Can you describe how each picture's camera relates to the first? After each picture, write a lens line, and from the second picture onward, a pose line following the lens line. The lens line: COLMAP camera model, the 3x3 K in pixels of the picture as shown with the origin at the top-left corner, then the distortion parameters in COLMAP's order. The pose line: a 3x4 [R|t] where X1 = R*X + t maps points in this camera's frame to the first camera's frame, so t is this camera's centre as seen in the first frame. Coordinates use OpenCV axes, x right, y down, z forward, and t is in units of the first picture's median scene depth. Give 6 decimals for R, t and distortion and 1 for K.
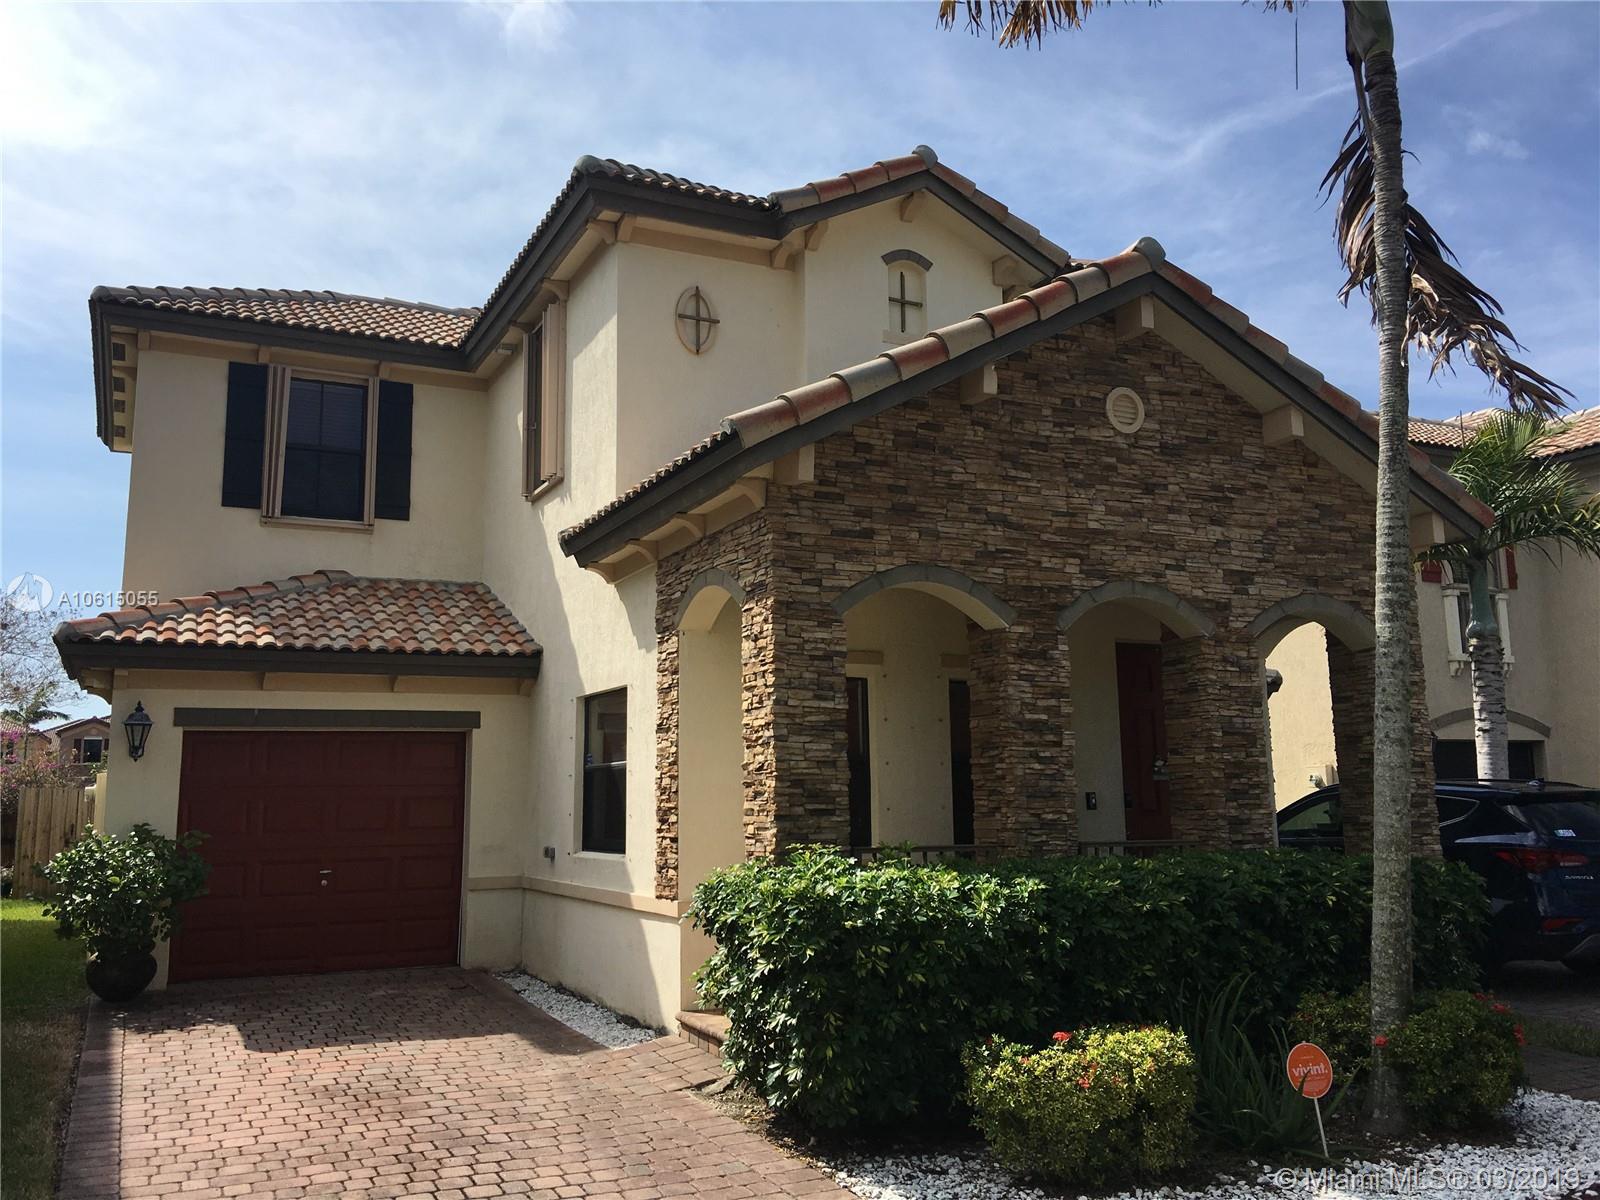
lens RADIAL K [[1348.2, 0, 802.8], [0, 1348.2, 590.0], [0, 0, 1]] dist [0.078801, -0.086372]
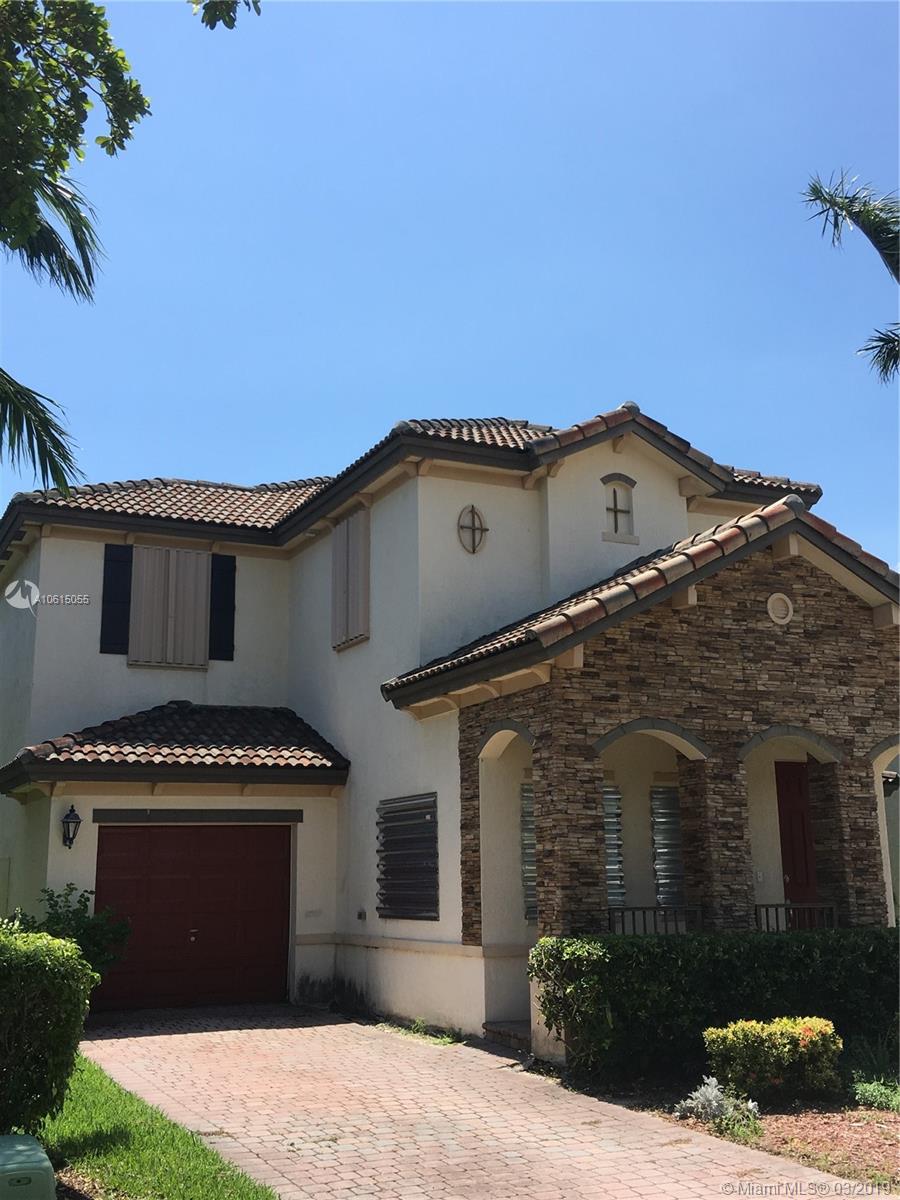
lens RADIAL K [[1309.6, 0, 477.5], [0, 1309.6, 584.8], [0, 0, 1]] dist [0.060164, 0.000000]
pose [[0.999854, 0.001096, 0.017042, -0.117550], [0.000023, 0.997850, -0.065534, -0.064567], [-0.017077, 0.065525, 0.997705, -0.428828]]
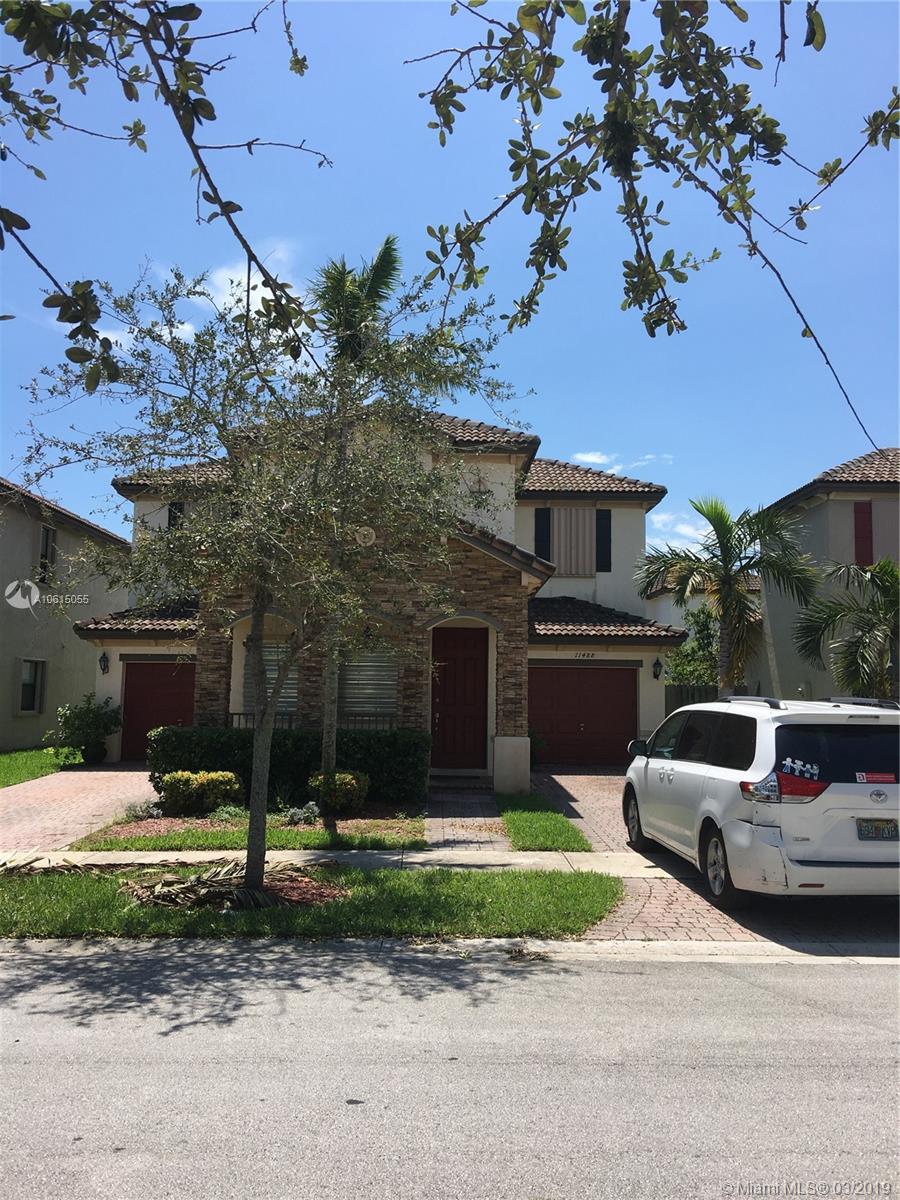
lens RADIAL K [[1011.2, 0, 464.3], [0, 1011.2, 563.2], [0, 0, 1]] dist [0.078801, -0.086372]
pose [[0.903857, -0.032249, -0.426617, 1.162206], [0.042969, 0.998956, 0.015526, -0.105935], [0.425670, -0.032364, 0.904299, -0.554872]]
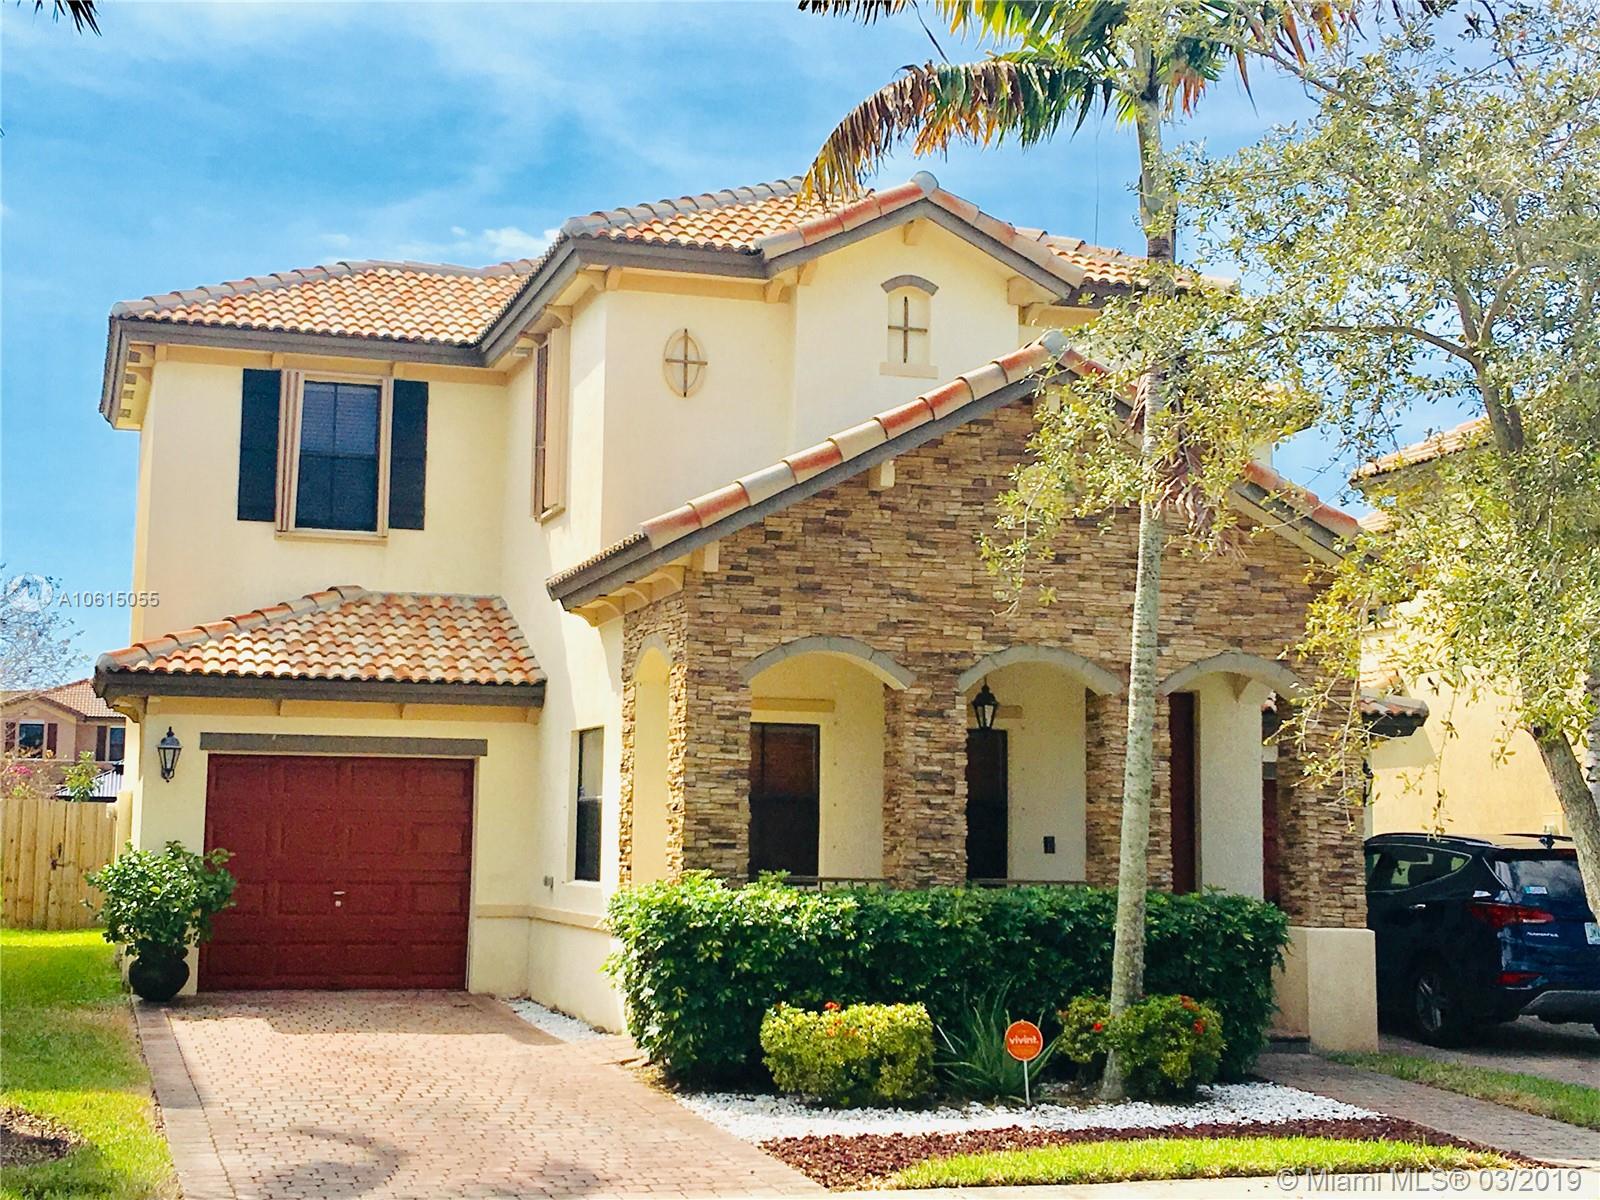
lens RADIAL K [[2347.6, 0, 811.6], [0, 2347.6, 589.7], [0, 0, 1]] dist [0.082799, 0.000000]
pose [[0.988749, 0.011900, -0.149108, 0.339459], [-0.004726, 0.998818, 0.048377, -0.140325], [0.149507, -0.047128, 0.987637, -0.888774]]
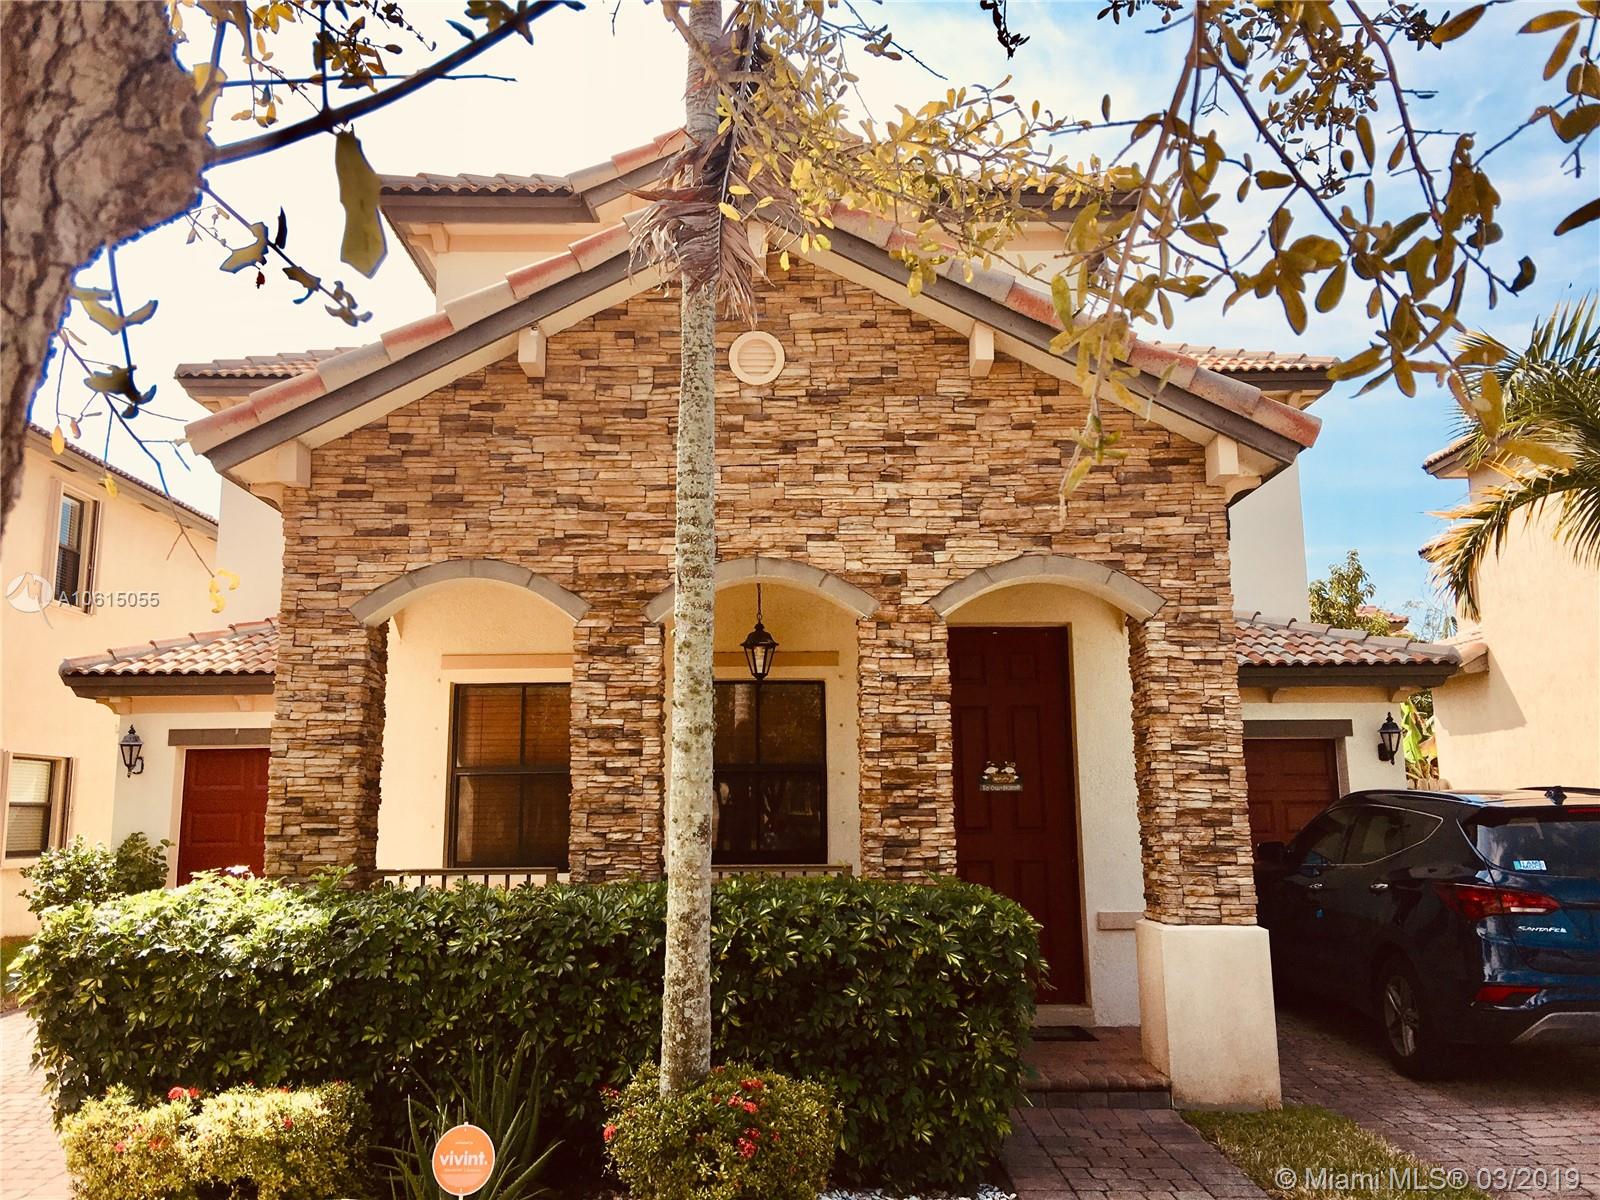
lens RADIAL K [[1348.2, 0, 797.0], [0, 1348.2, 588.8], [0, 0, 1]] dist [0.078801, -0.086372]
pose [[0.902754, -0.066147, -0.425042, 0.611110], [0.064183, 0.997758, -0.018956, 0.029638], [0.425343, -0.010168, 0.904975, 0.240868]]
